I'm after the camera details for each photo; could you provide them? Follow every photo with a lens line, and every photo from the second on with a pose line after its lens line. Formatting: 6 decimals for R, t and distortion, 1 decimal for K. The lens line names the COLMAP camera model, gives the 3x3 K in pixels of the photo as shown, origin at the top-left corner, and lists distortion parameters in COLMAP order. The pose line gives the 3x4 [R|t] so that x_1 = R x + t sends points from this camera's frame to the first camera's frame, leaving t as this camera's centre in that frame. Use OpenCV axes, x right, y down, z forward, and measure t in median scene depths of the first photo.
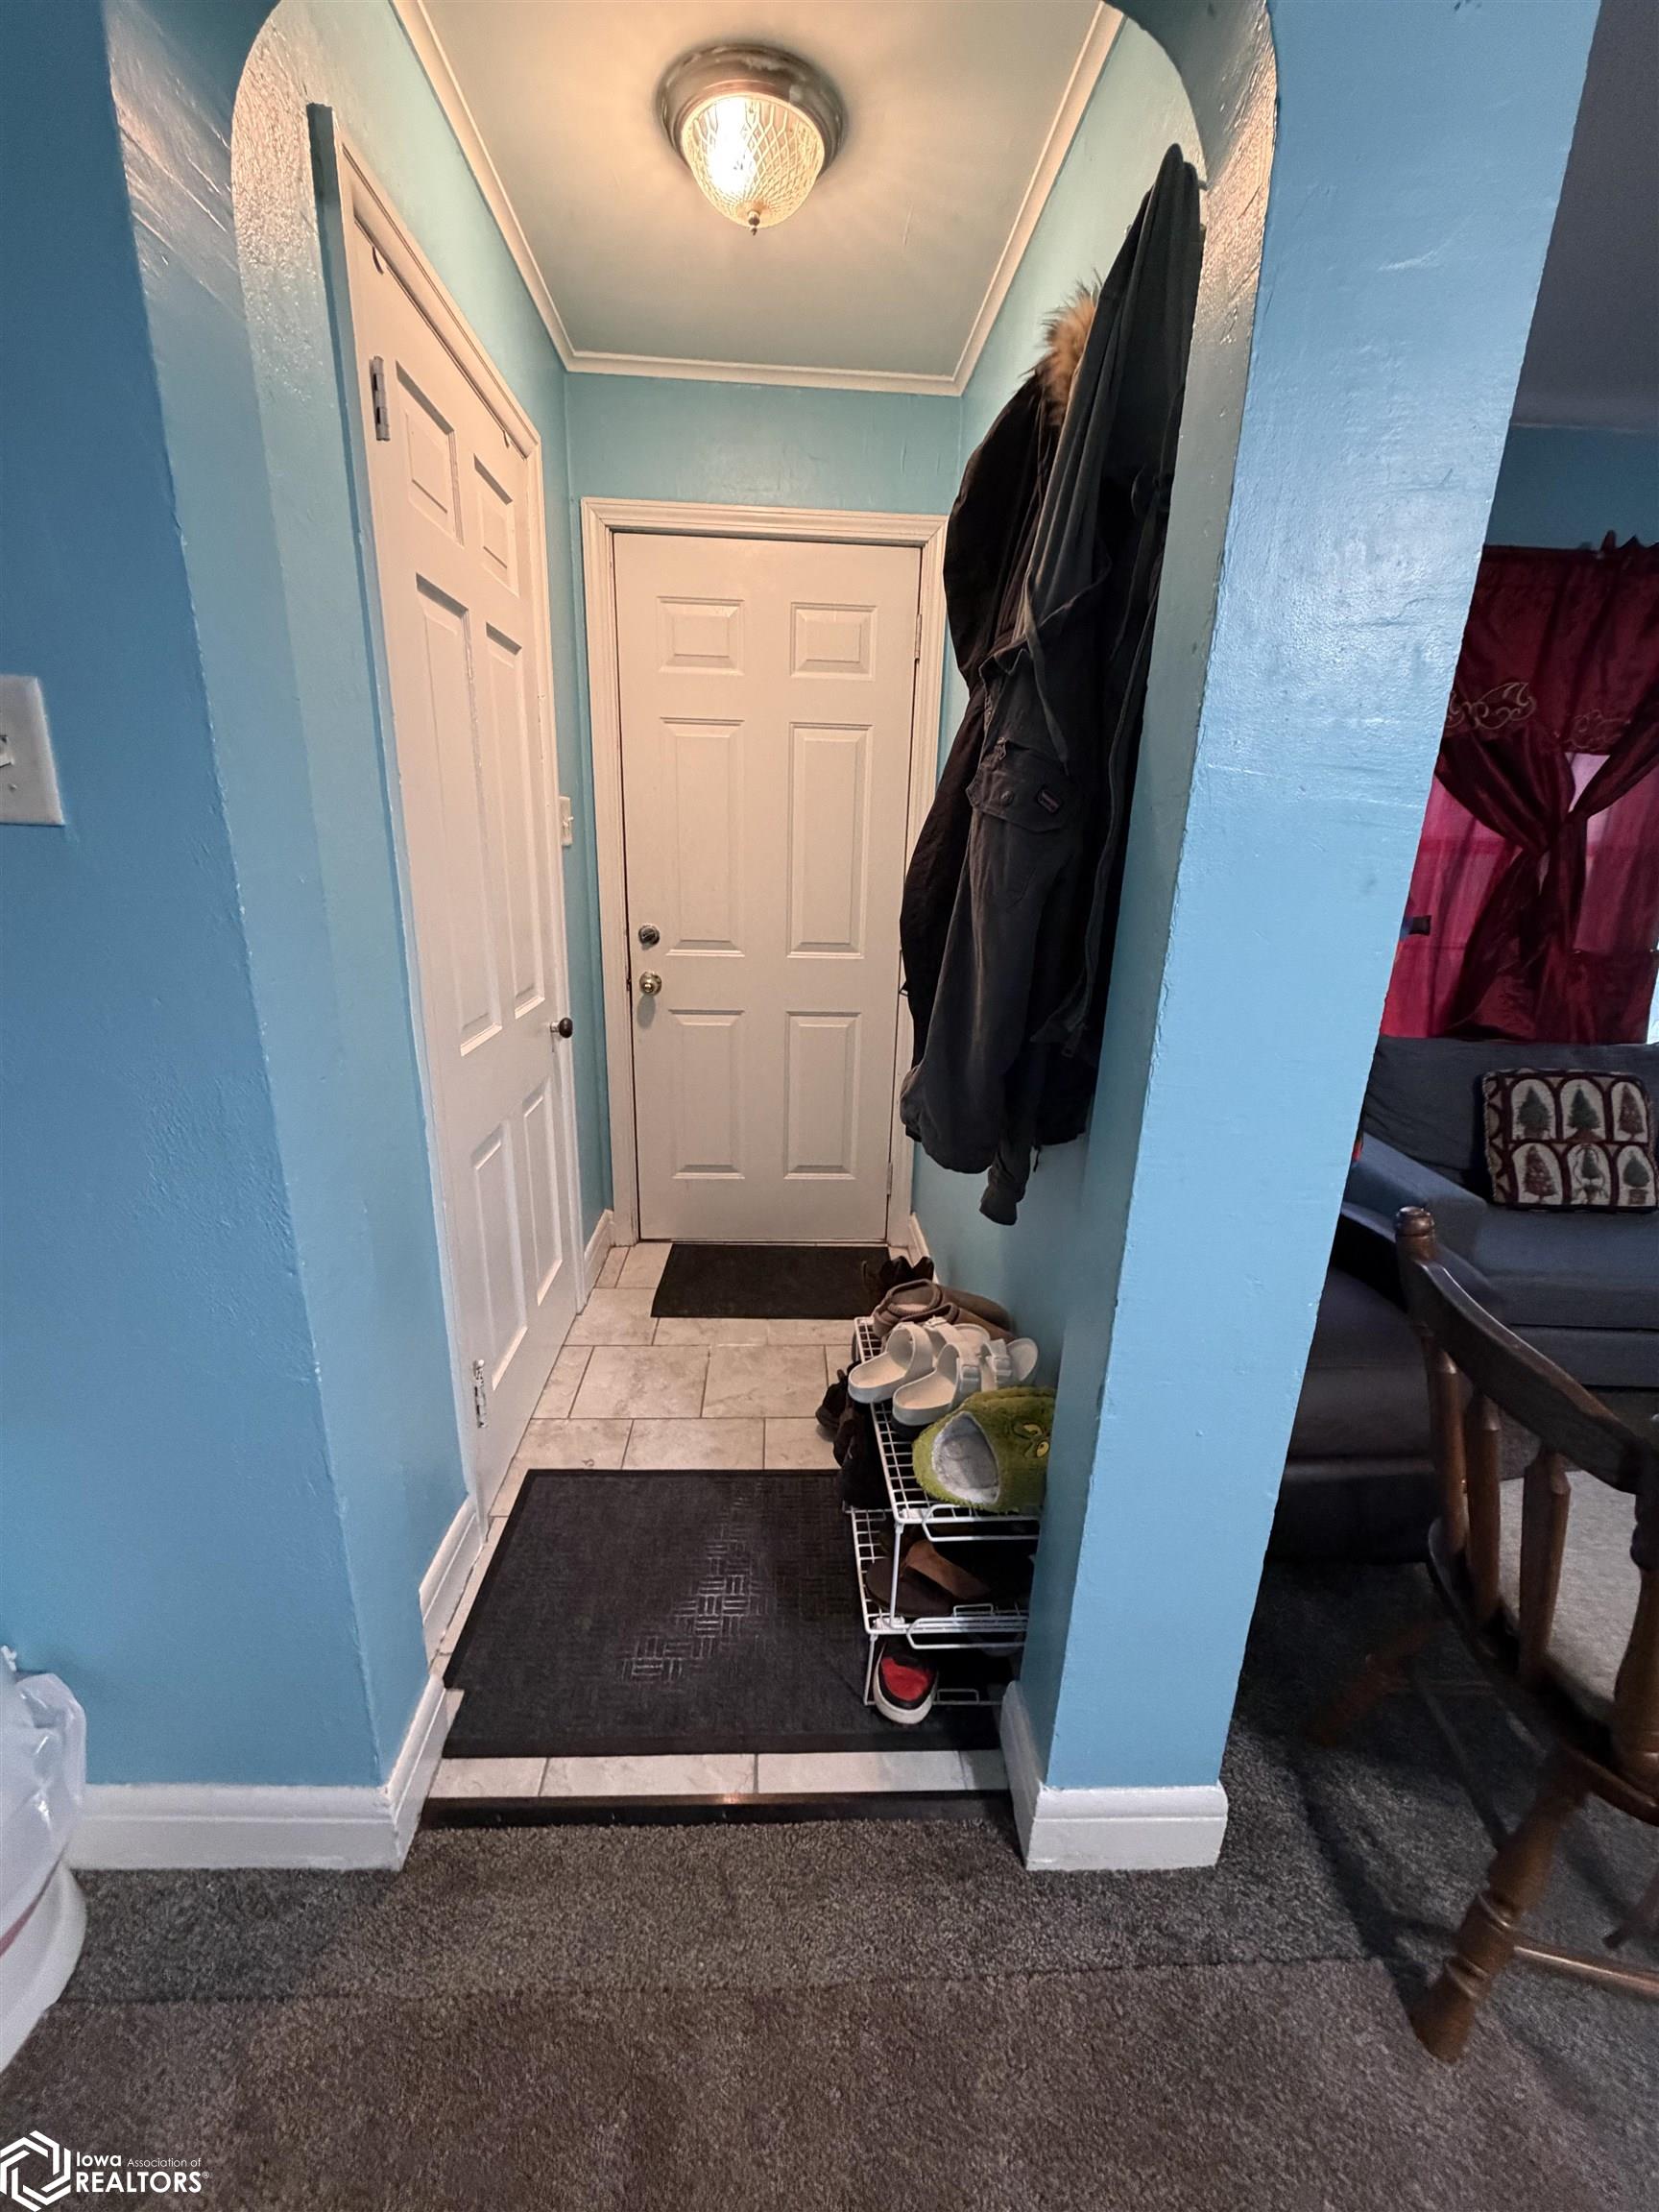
lens RADIAL K [[880.6, 0, 828.0], [0, 880.6, 1097.7], [0, 0, 1]] dist [-0.002270, 0.000791]
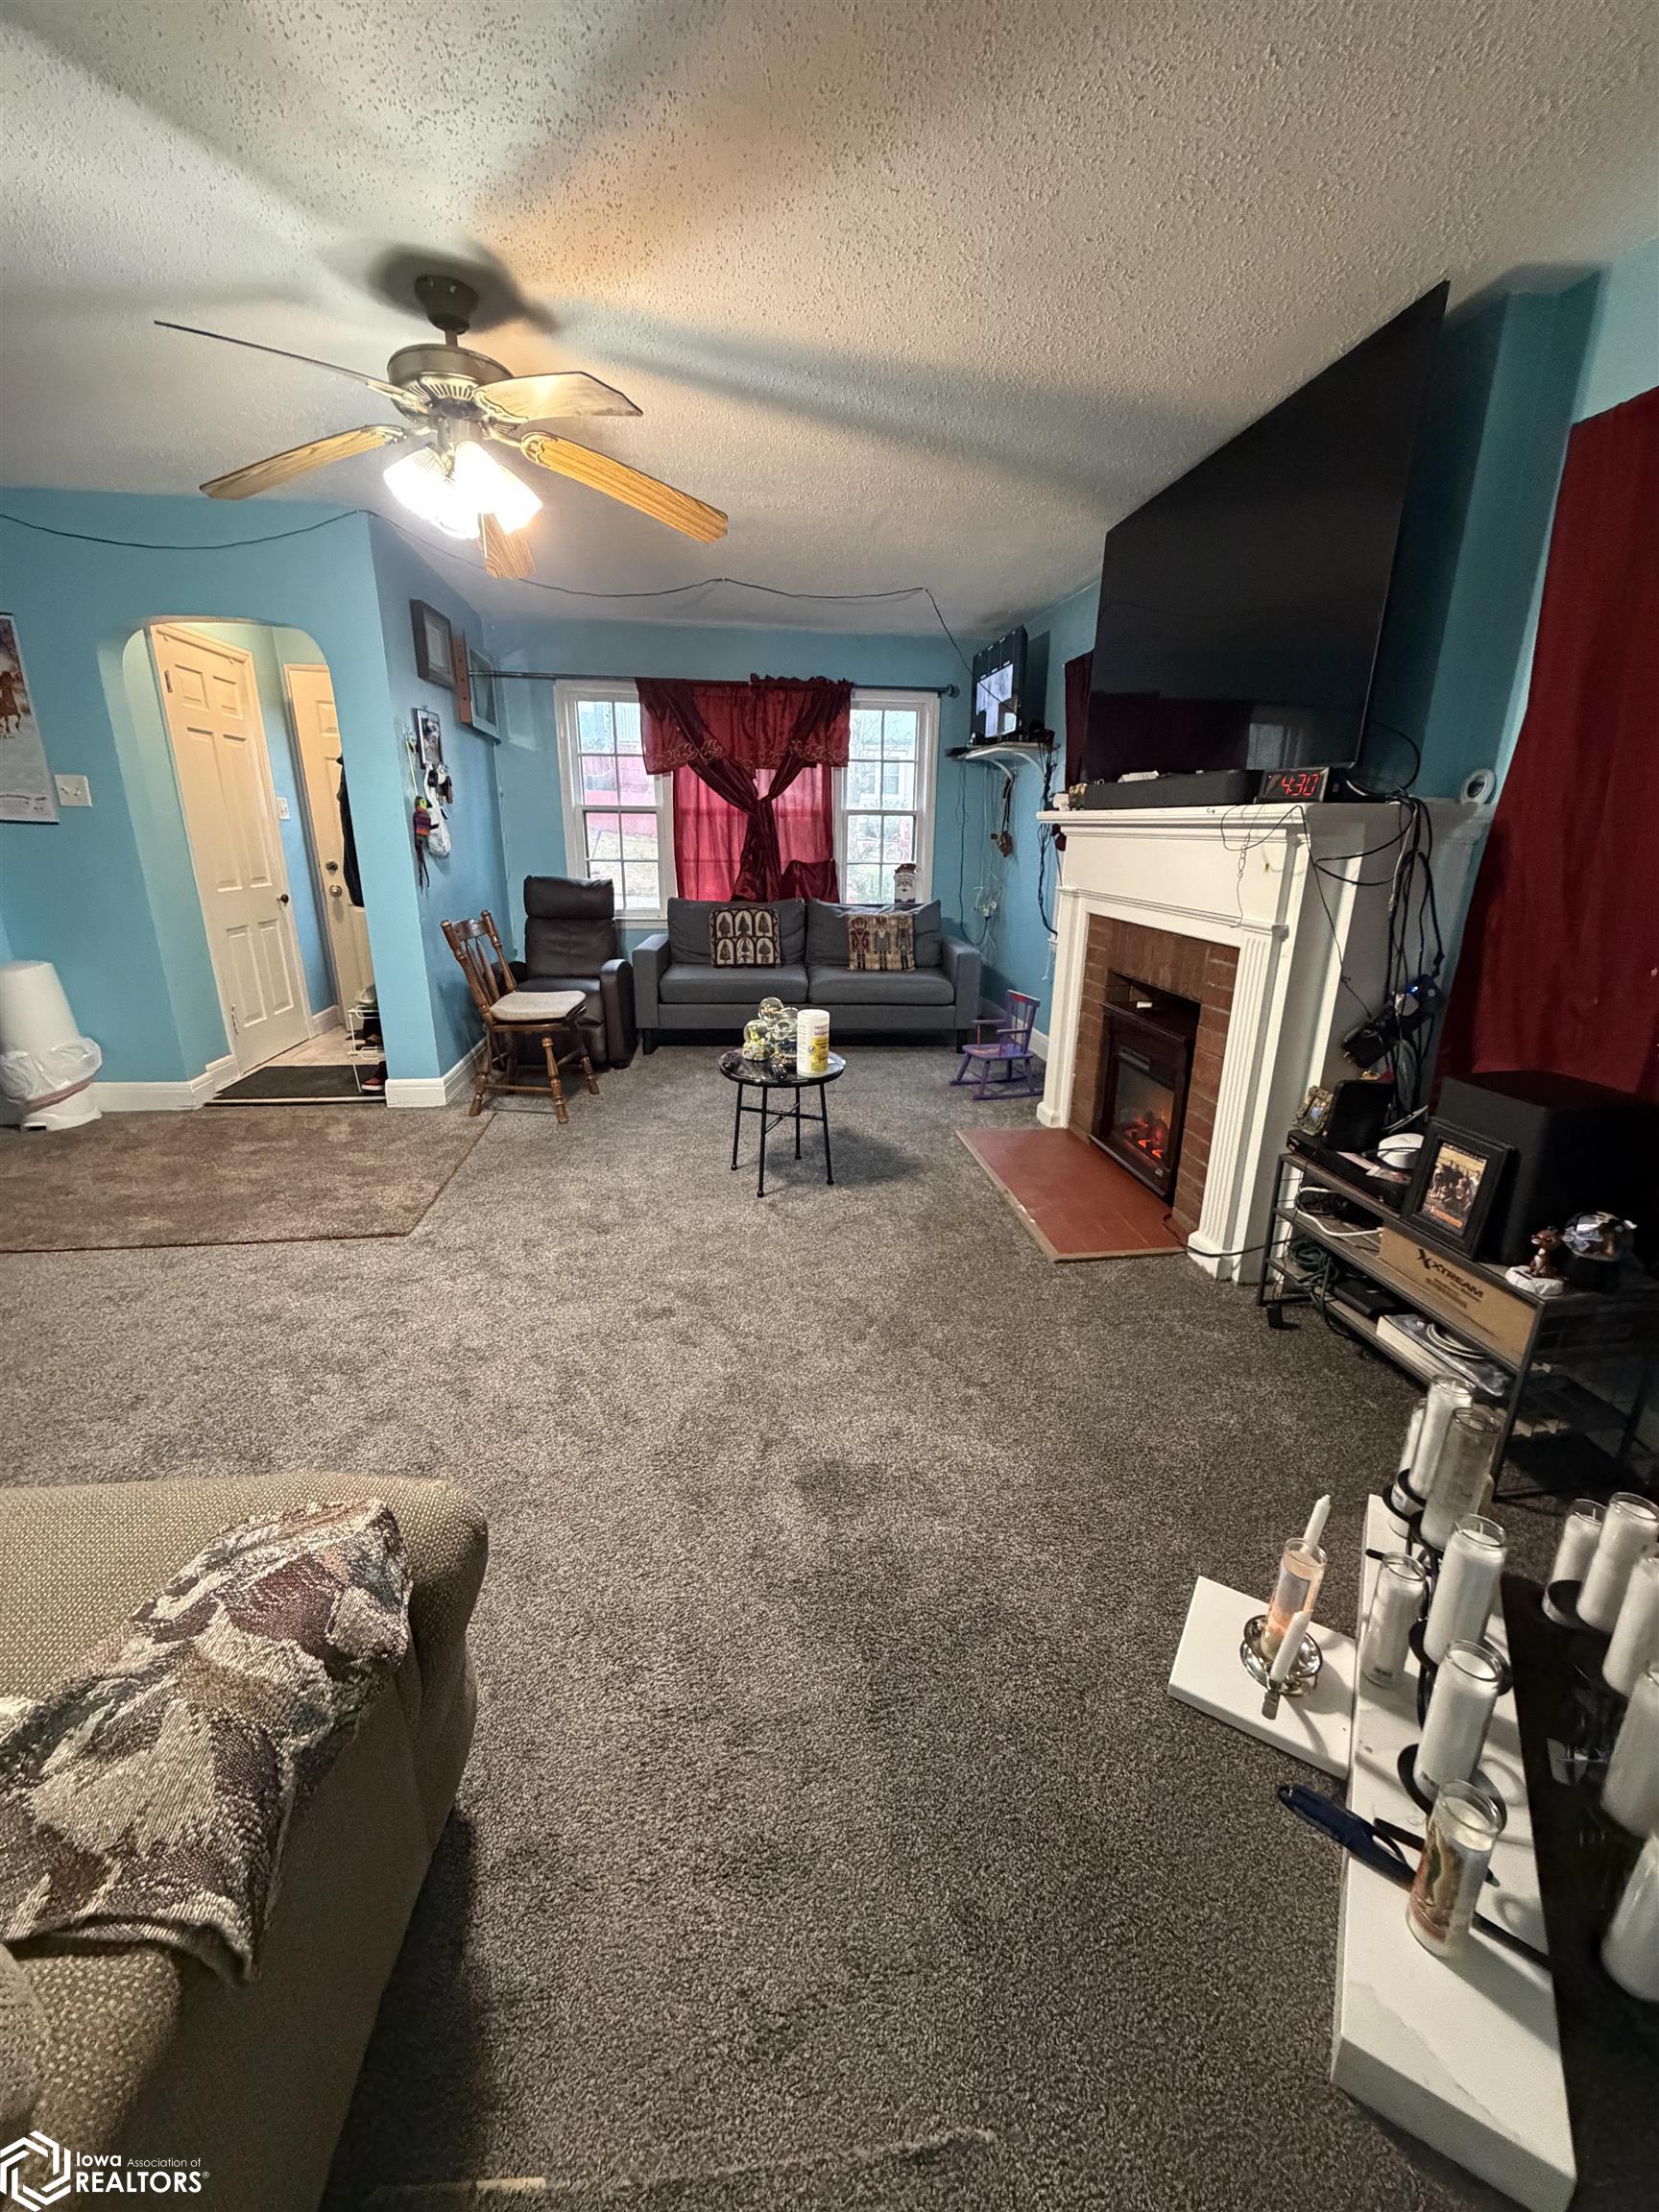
lens RADIAL K [[880.6, 0, 828.0], [0, 880.6, 1097.7], [0, 0, 1]] dist [-0.002270, 0.000791]
pose [[0.995980, -0.046194, 0.076741, 0.887512], [0.045694, 0.998921, 0.008265, 0.470453], [-0.077040, -0.004725, 0.997017, -1.361249]]
